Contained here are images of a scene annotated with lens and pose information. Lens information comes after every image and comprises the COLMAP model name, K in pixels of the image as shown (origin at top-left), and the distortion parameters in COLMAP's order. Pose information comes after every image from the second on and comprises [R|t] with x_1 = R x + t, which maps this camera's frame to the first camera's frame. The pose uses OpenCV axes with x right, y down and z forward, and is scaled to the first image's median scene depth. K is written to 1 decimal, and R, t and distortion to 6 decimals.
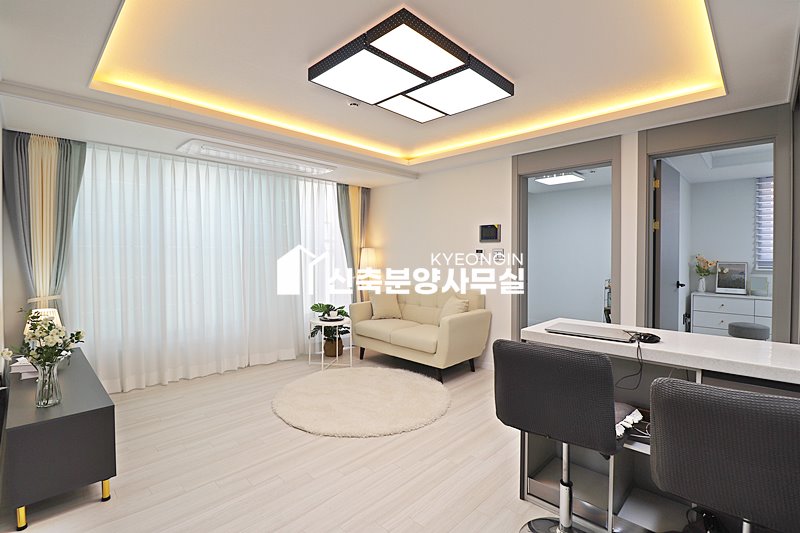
lens RADIAL K [[374.8, 0, 398.4], [0, 374.8, 262.8], [0, 0, 1]] dist [-0.013881, -0.000419]
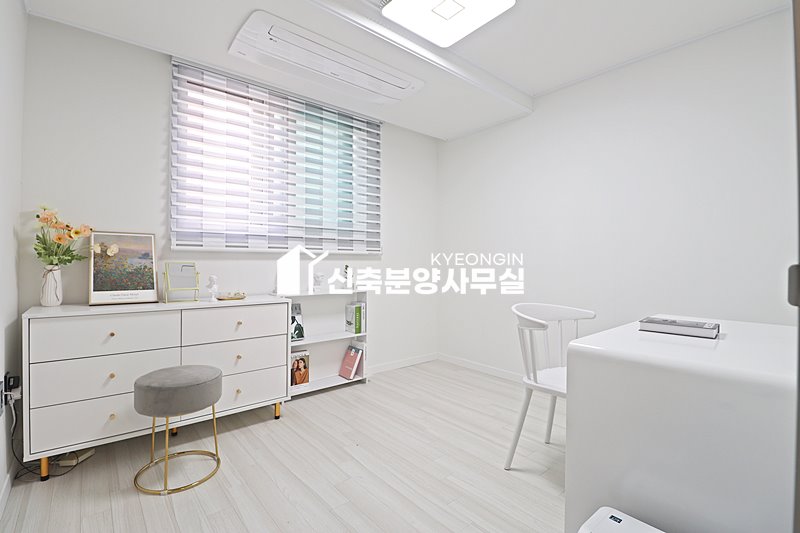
lens RADIAL K [[374.8, 0, 399.0], [0, 374.8, 266.1], [0, 0, 1]] dist [-0.013881, -0.000419]
pose [[0.105227, 0.007137, 0.994423, 0.491408], [0.016623, 0.999822, -0.008935, 0.048518], [-0.994309, 0.017470, 0.105090, 0.625135]]
